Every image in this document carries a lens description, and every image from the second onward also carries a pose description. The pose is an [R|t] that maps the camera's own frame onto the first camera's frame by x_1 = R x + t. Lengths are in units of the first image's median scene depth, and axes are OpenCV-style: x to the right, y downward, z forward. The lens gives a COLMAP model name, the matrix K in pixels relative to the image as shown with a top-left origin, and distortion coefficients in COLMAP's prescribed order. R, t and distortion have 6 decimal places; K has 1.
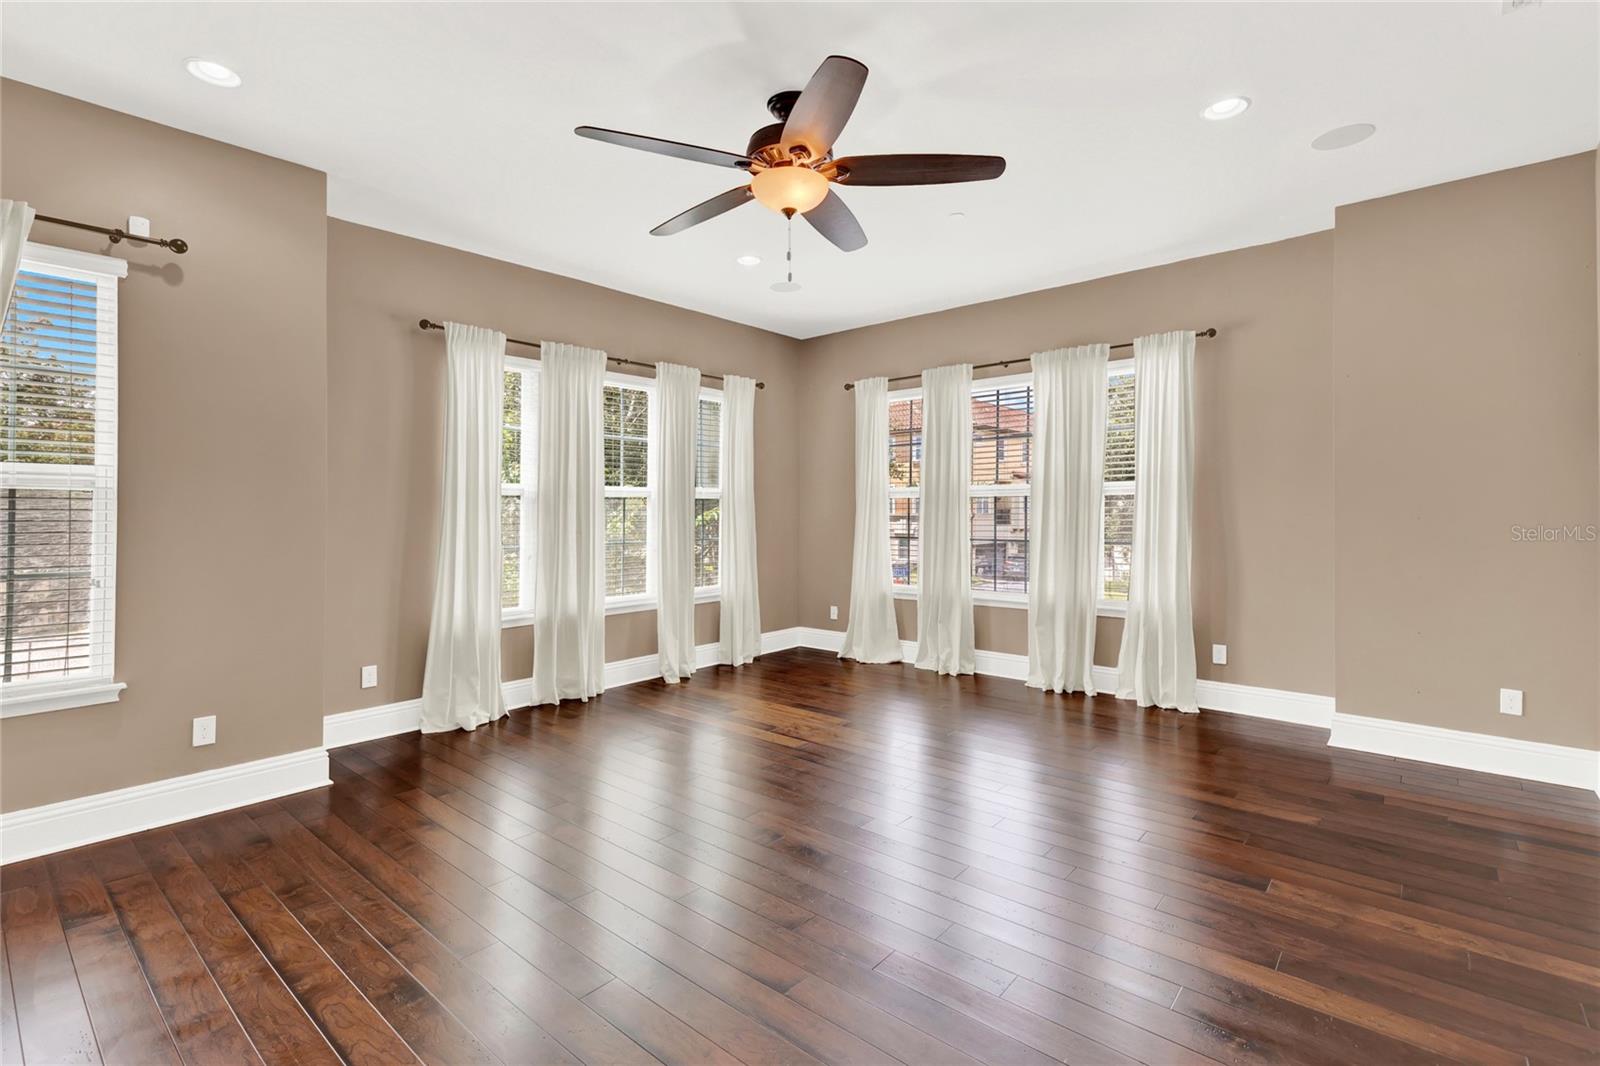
lens RADIAL K [[735.6, 0, 808.2], [0, 735.6, 478.2], [0, 0, 1]] dist [0.000548, 0.000193]
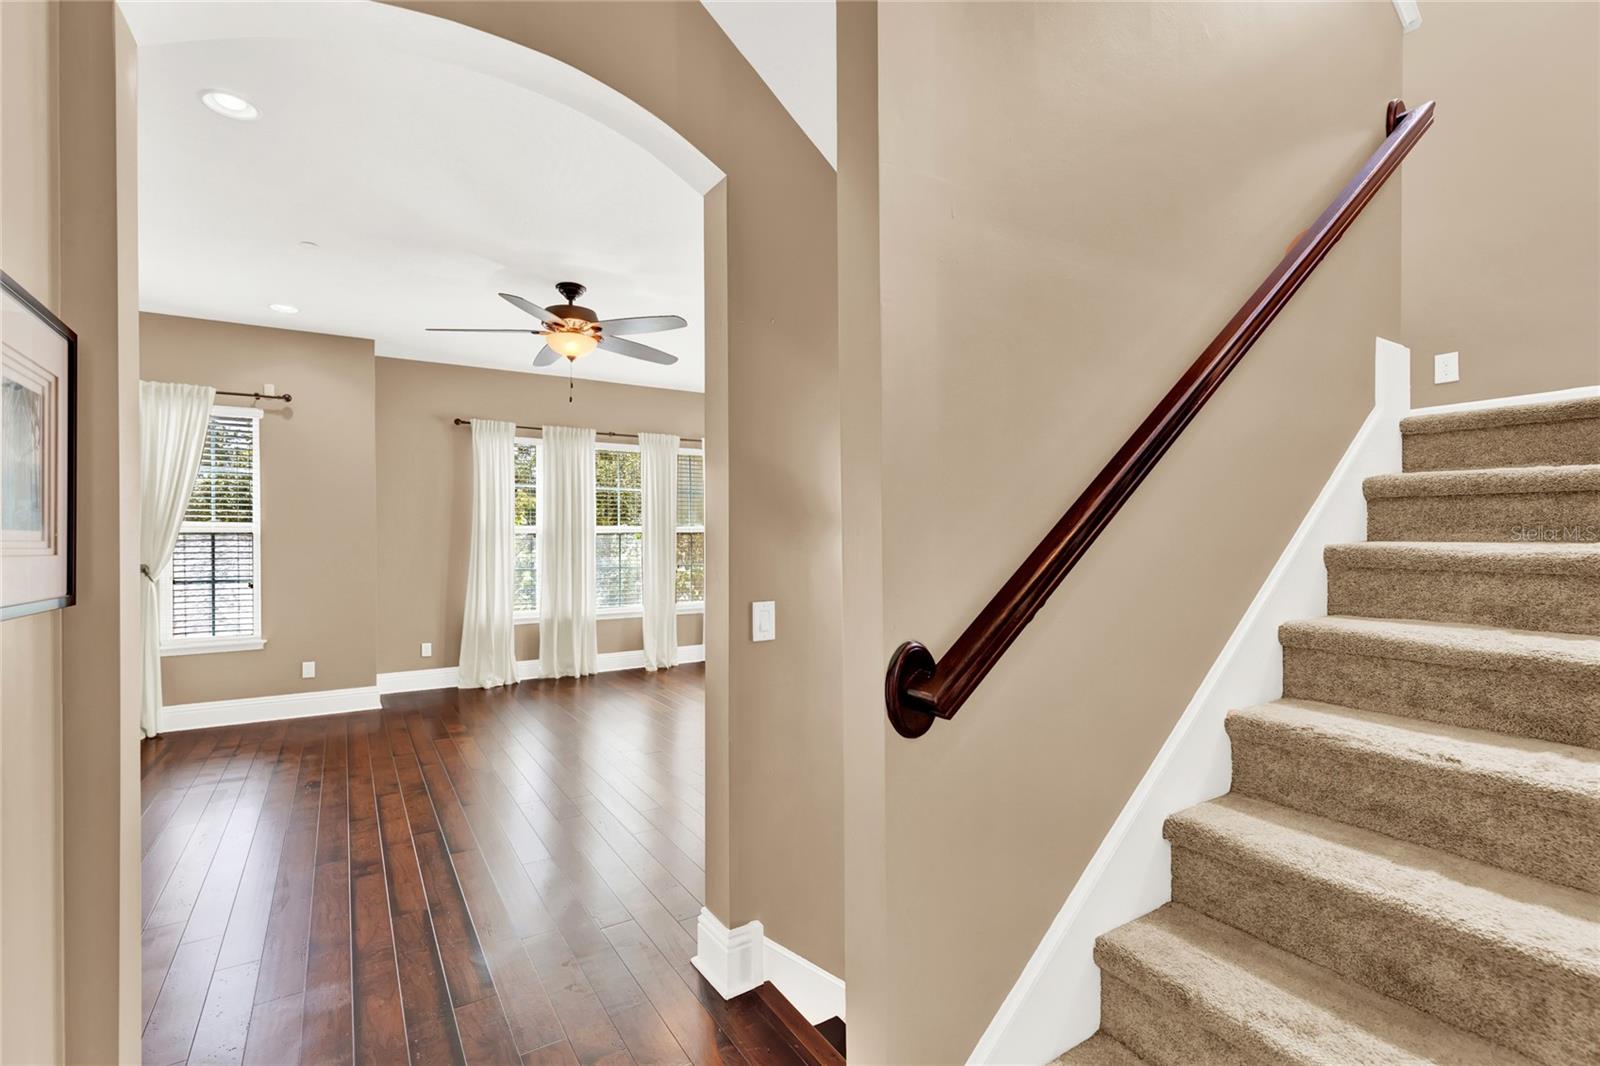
lens RADIAL K [[717.1, 0, 794.2], [0, 717.1, 531.7], [0, 0, 1]] dist [0.000158, -0.000164]
pose [[0.959718, -0.002269, -0.280955, 0.539517], [0.012287, 0.999350, 0.033902, -0.024190], [0.280696, -0.035988, 0.959122, -0.221221]]
